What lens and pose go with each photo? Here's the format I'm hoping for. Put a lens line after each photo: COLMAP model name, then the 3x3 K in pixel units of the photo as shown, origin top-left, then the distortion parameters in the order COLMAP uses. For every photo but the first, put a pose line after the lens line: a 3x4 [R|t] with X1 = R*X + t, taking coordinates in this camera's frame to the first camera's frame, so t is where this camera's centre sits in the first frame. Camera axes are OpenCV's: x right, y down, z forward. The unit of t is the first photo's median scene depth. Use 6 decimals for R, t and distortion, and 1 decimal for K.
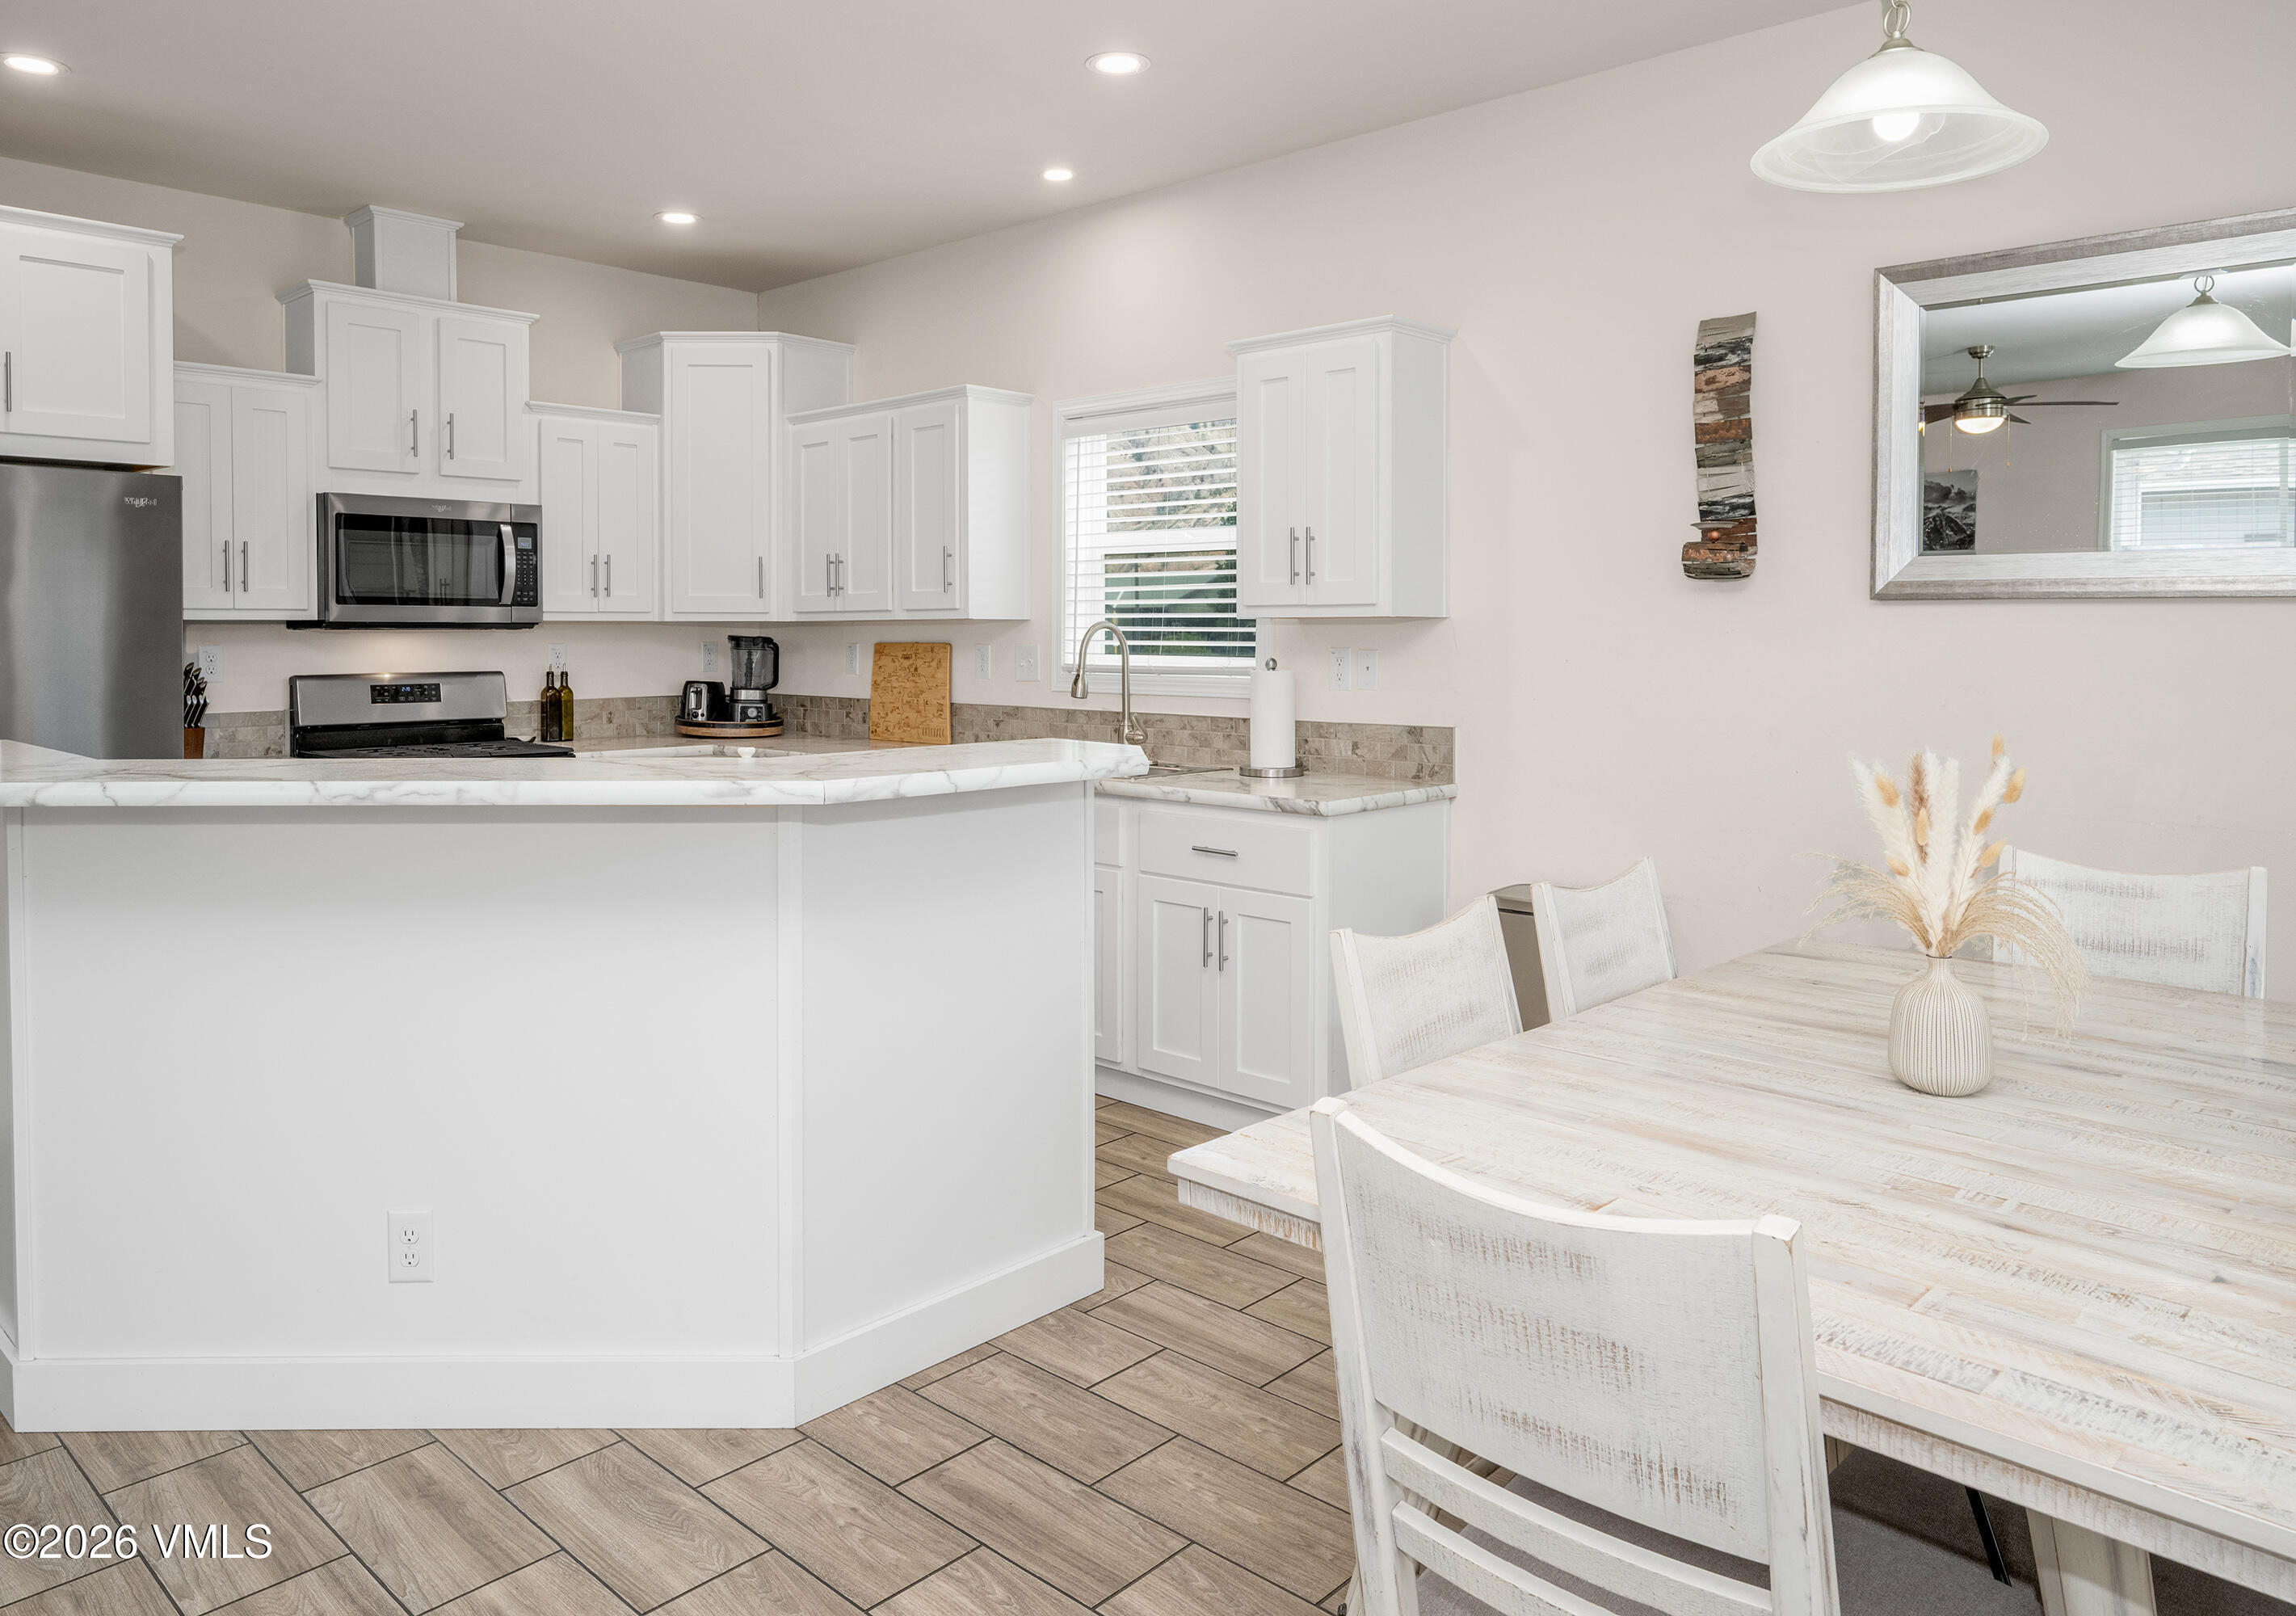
lens RADIAL K [[1553.5, 0, 1110.8], [0, 1553.5, 681.7], [0, 0, 1]] dist [0.001827, 0.002807]
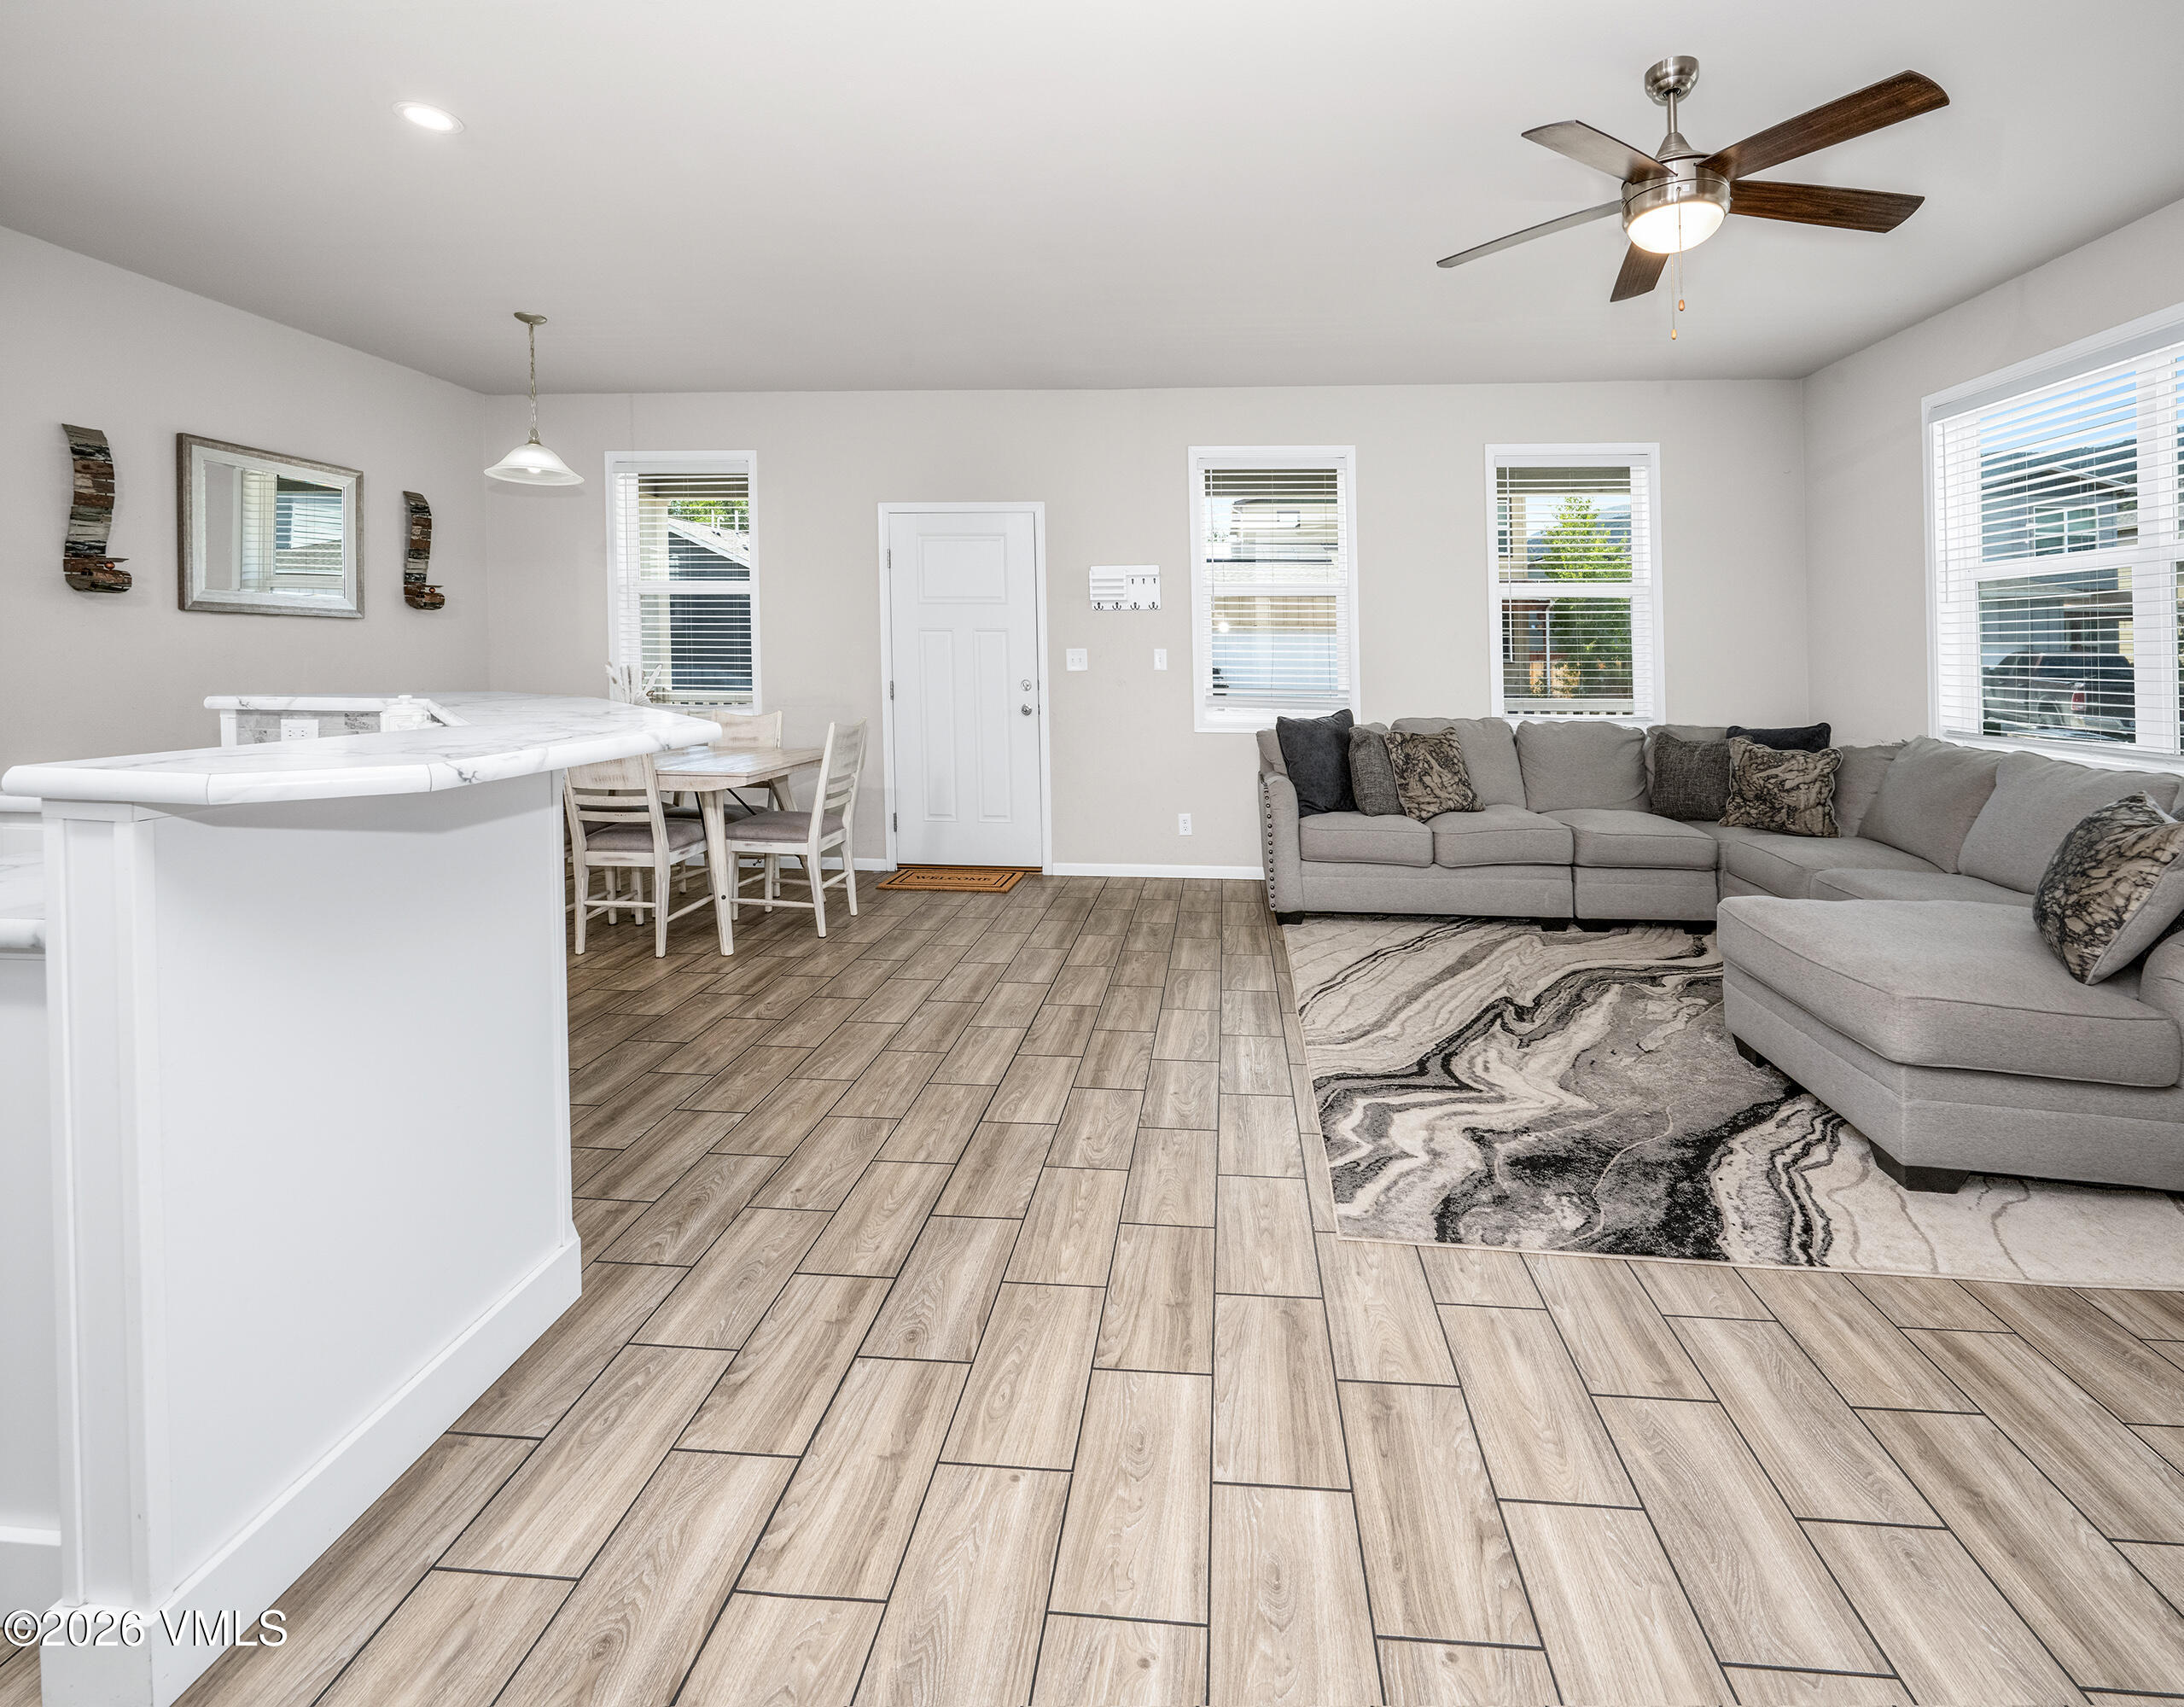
lens RADIAL K [[996.3, 0, 1149.6], [0, 996.3, 688.8], [0, 0, 1]] dist [0.008184, -0.007344]
pose [[-0.628495, -0.037042, 0.776931, -0.728071], [0.010054, 0.998395, 0.055735, -0.007663], [-0.777749, 0.042841, -0.627114, 0.526068]]
